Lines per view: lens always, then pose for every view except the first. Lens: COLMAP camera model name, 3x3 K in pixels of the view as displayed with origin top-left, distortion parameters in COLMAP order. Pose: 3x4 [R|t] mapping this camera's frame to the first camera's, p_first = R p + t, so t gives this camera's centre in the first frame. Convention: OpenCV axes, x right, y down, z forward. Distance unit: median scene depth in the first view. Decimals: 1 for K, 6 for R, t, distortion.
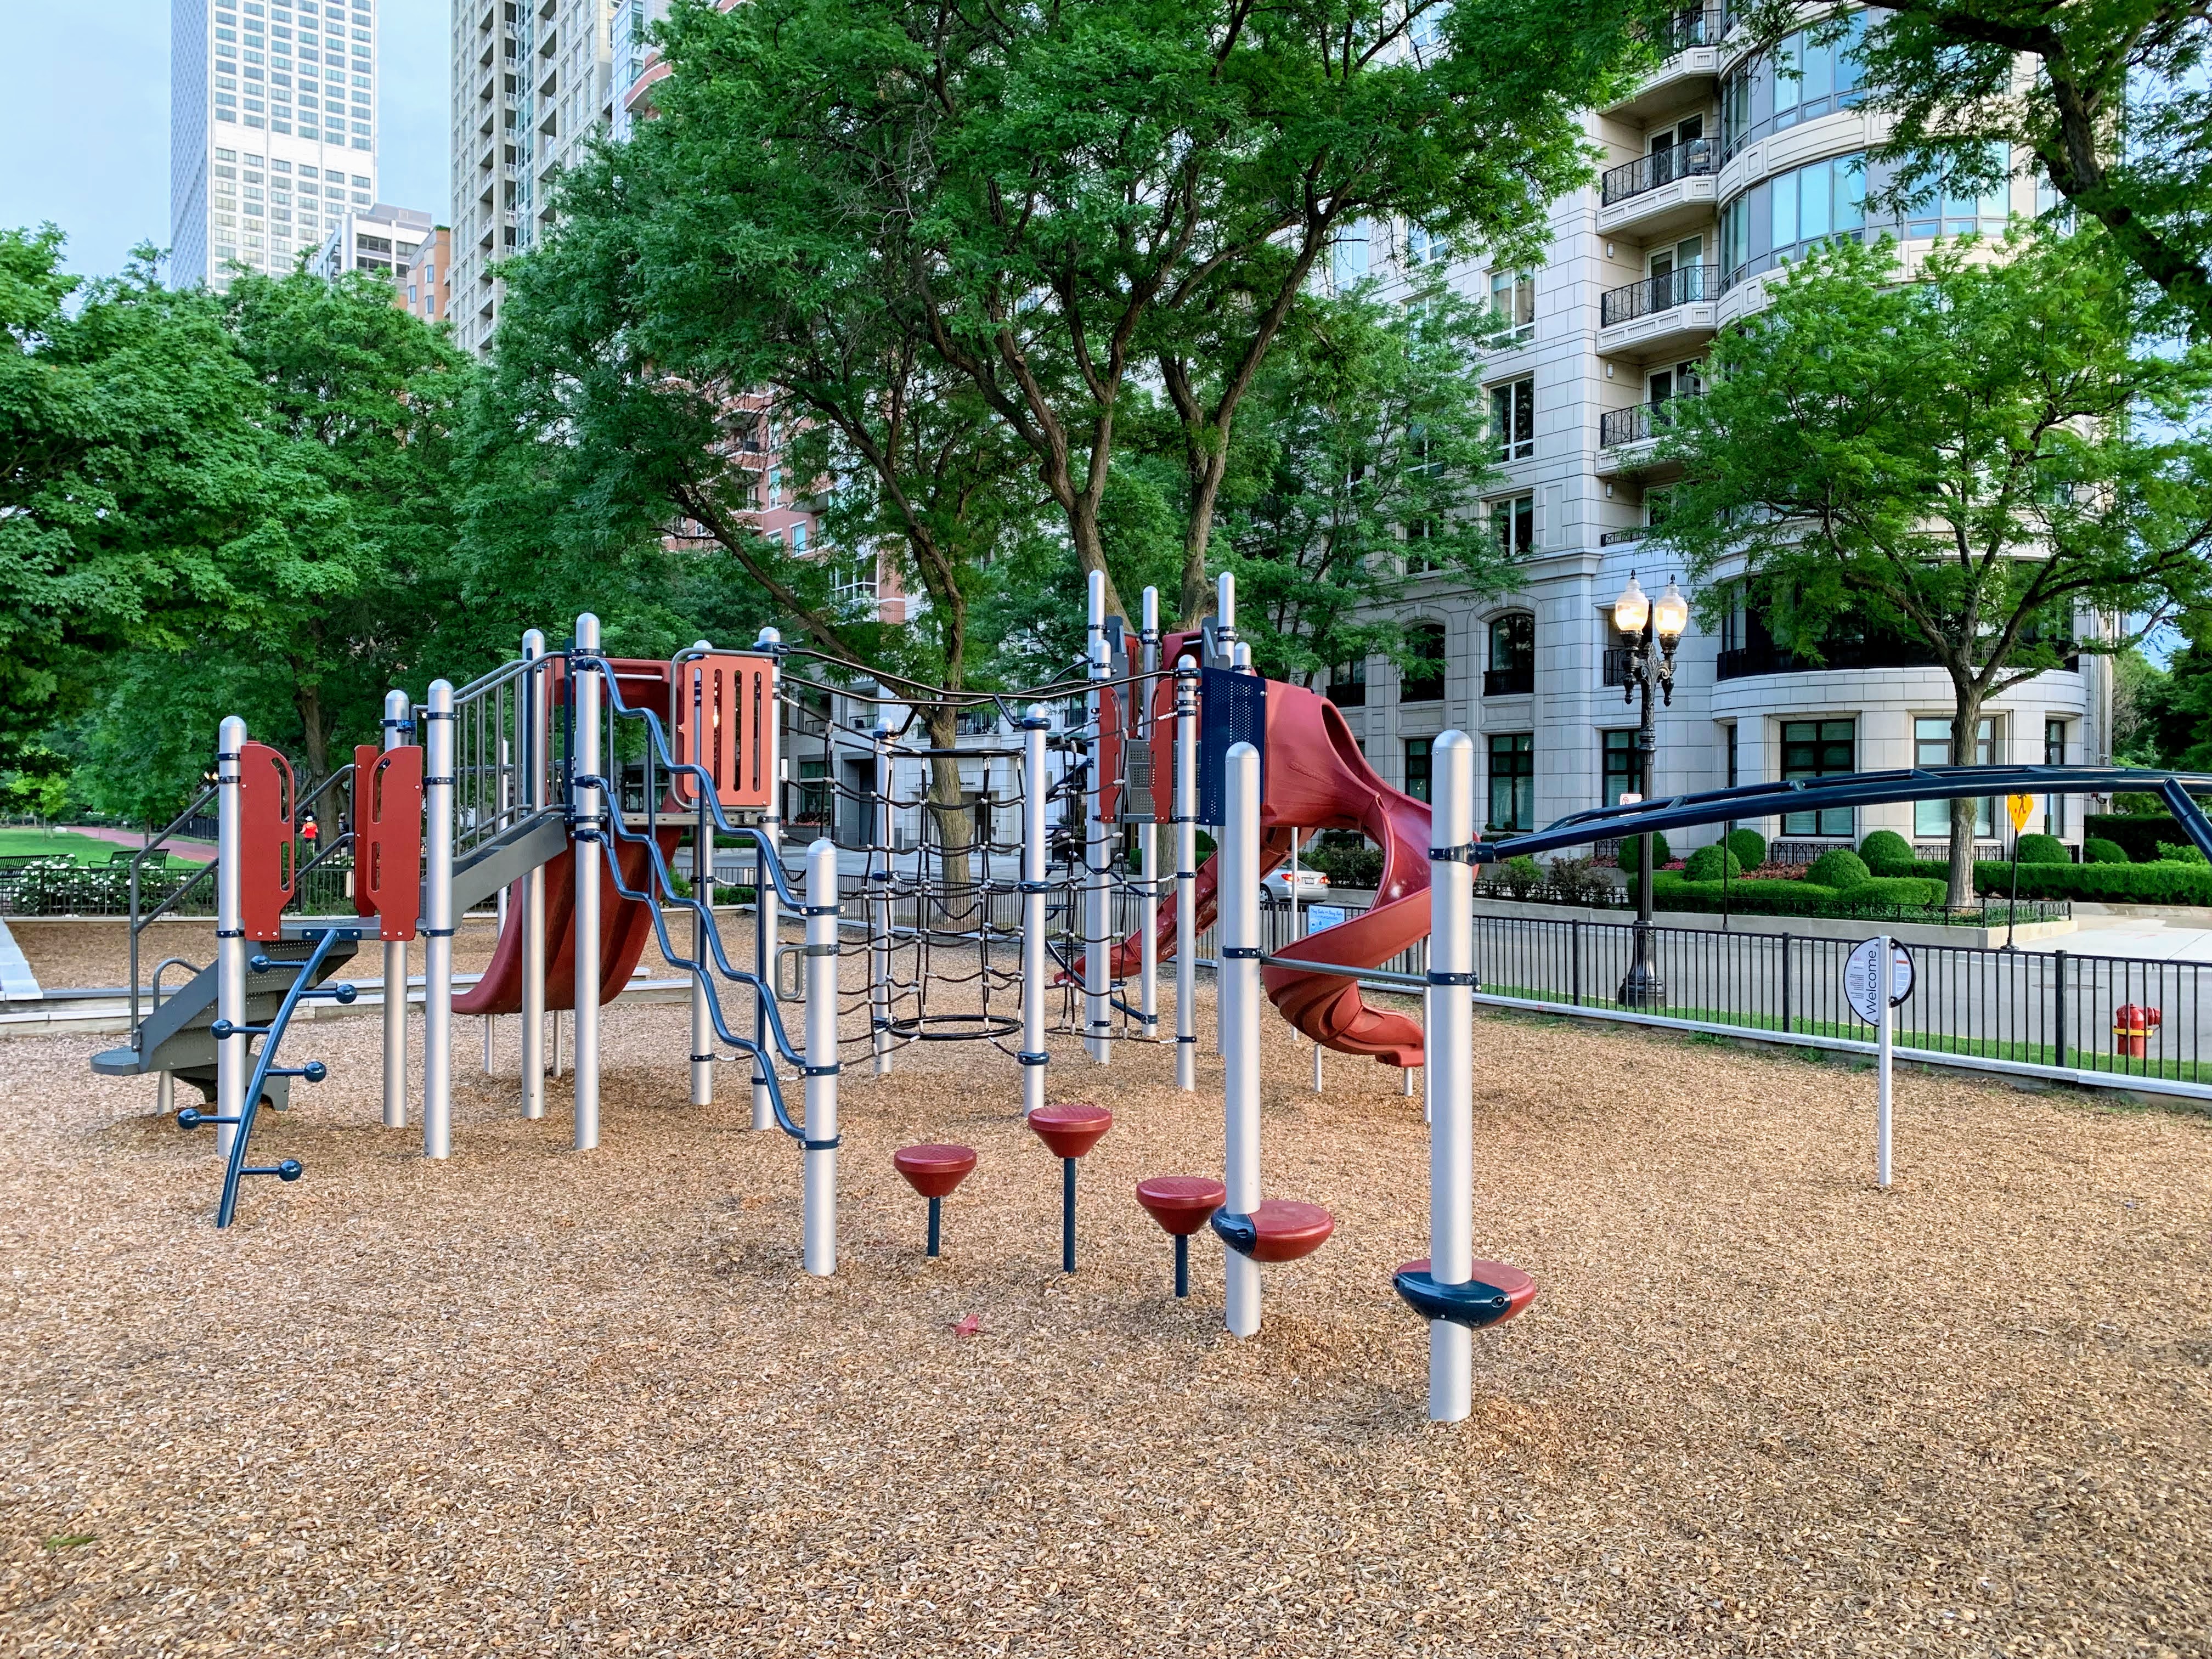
lens RADIAL K [[1664.9, 0, 1111.1], [0, 1664.9, 812.1], [0, 0, 1]] dist [0.027849, -0.005045]
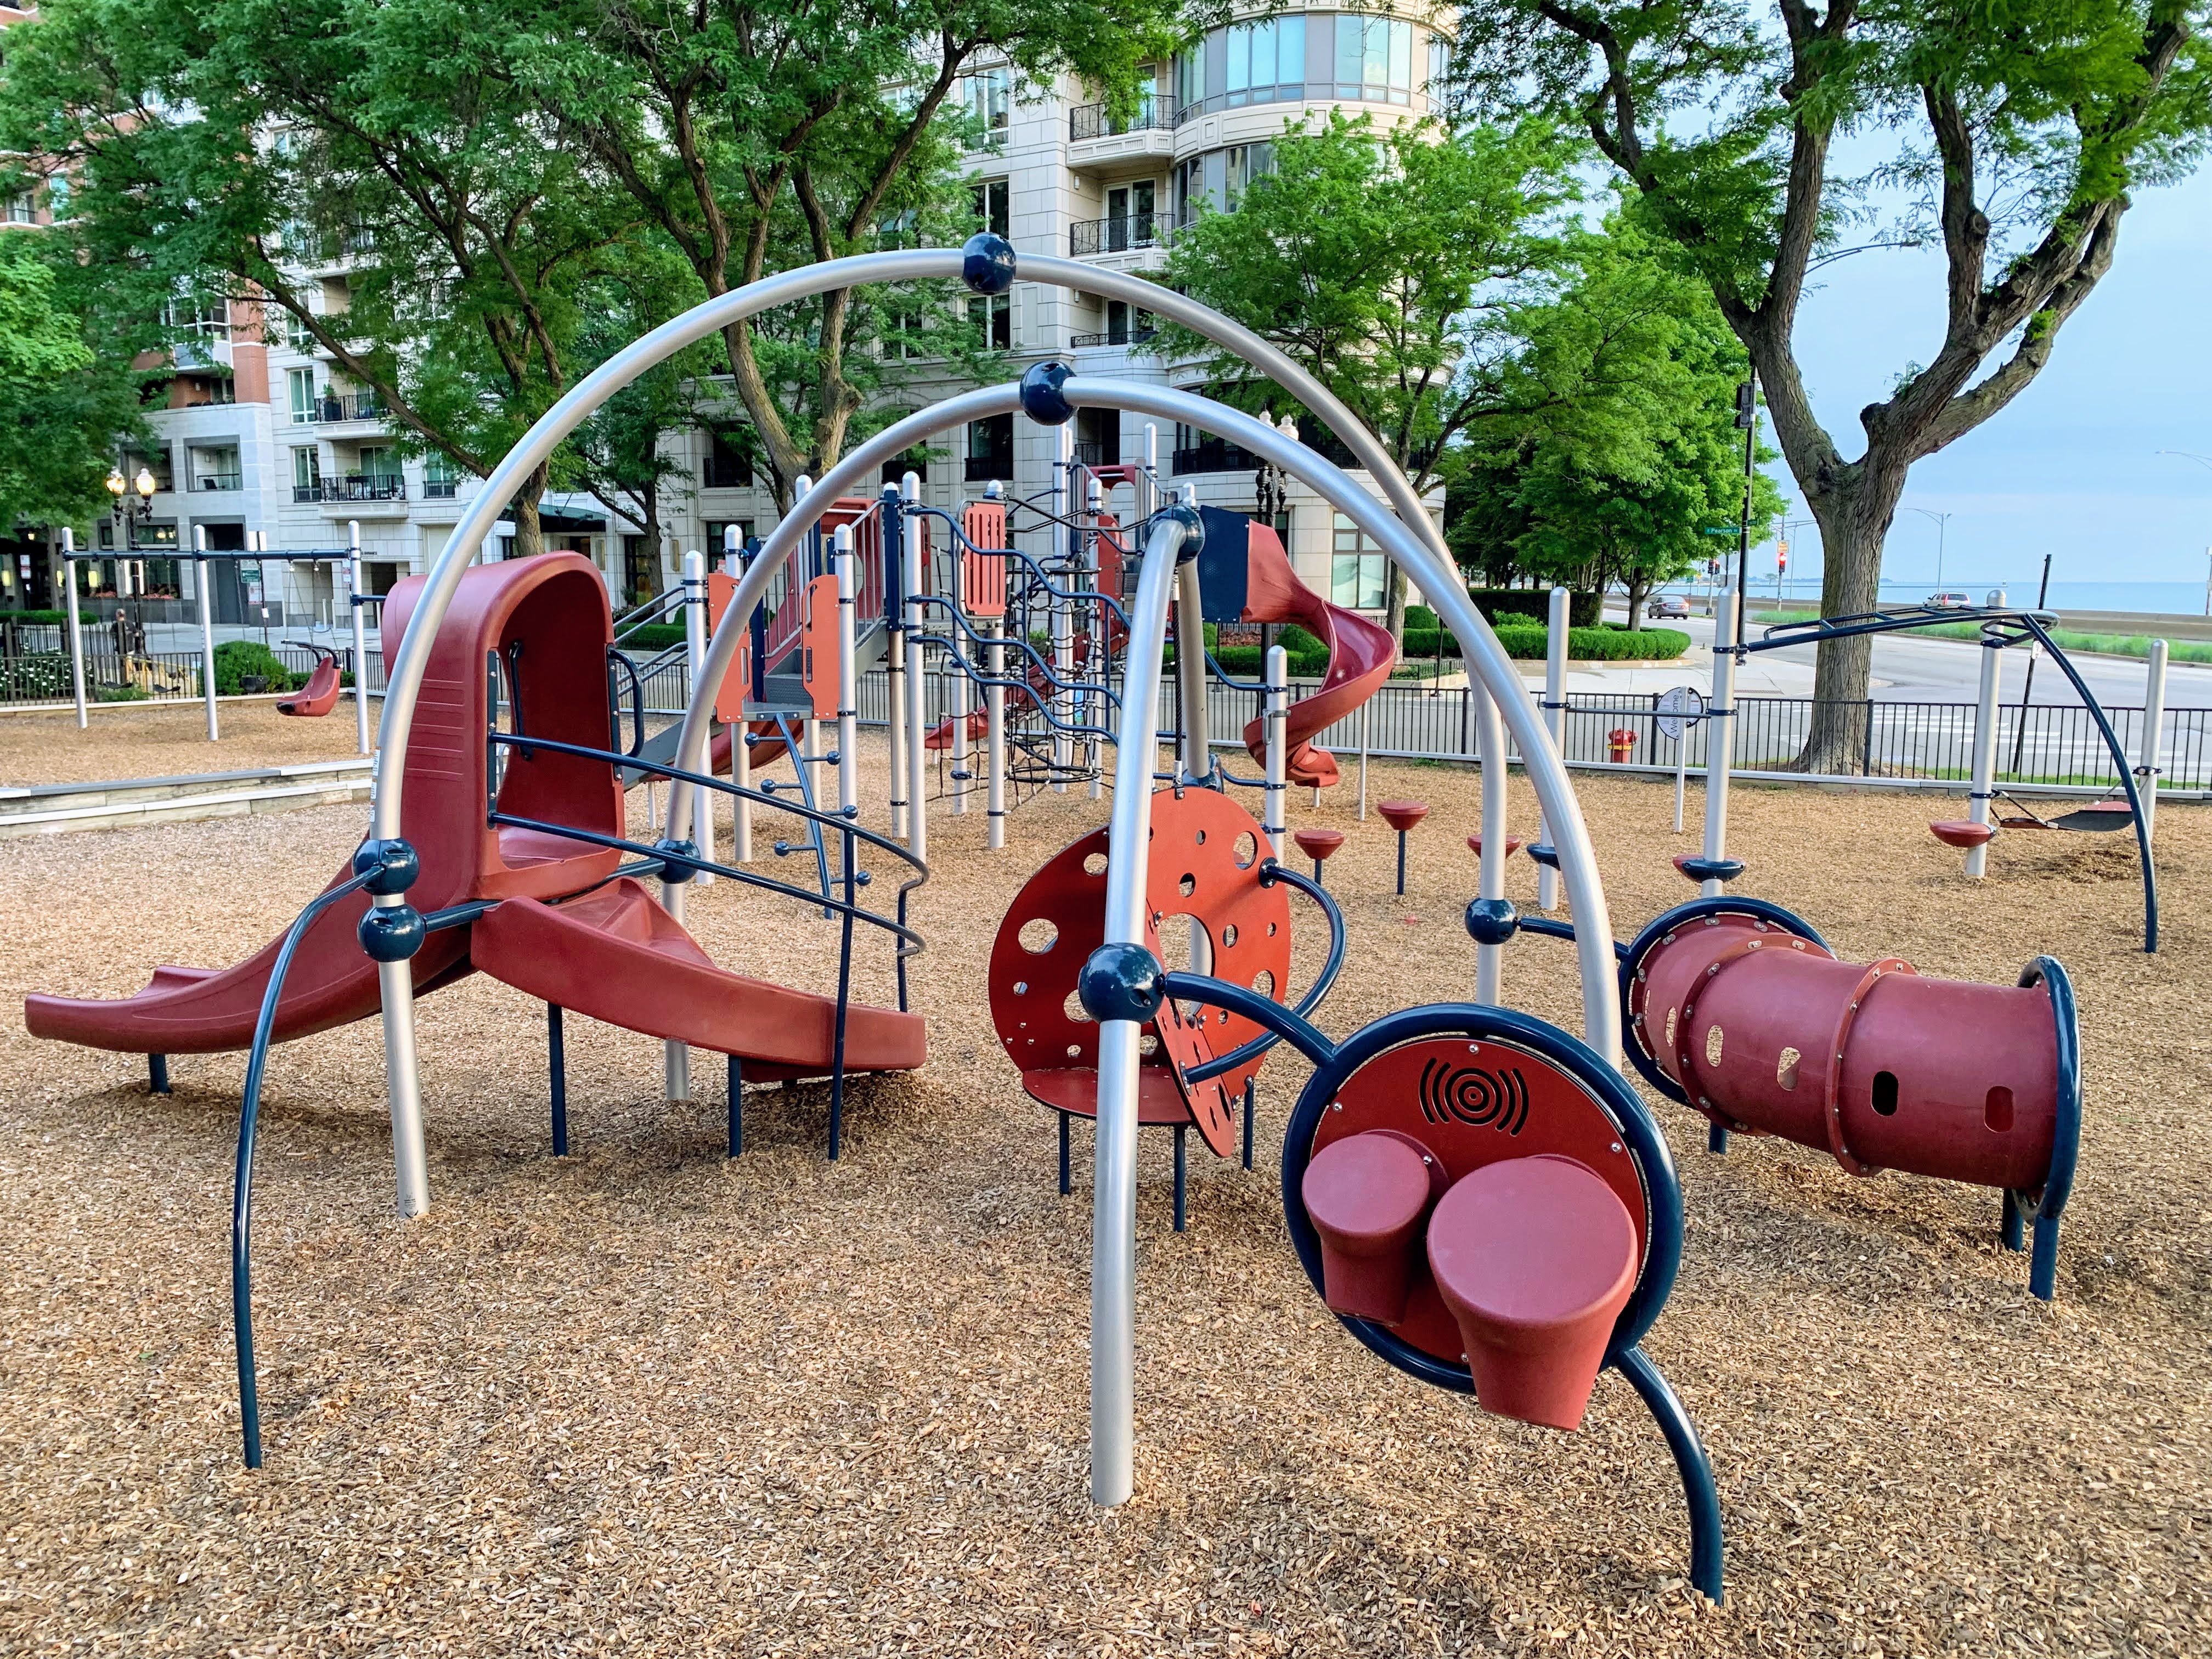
lens RADIAL K [[1664.9, 0, 1104.3], [0, 1664.9, 834.1], [0, 0, 1]] dist [0.027849, -0.005045]
pose [[0.914735, -0.063381, 0.399053, -0.179855], [0.002065, 0.988341, 0.152242, -0.008781], [-0.404050, -0.138437, 0.904201, -0.075361]]
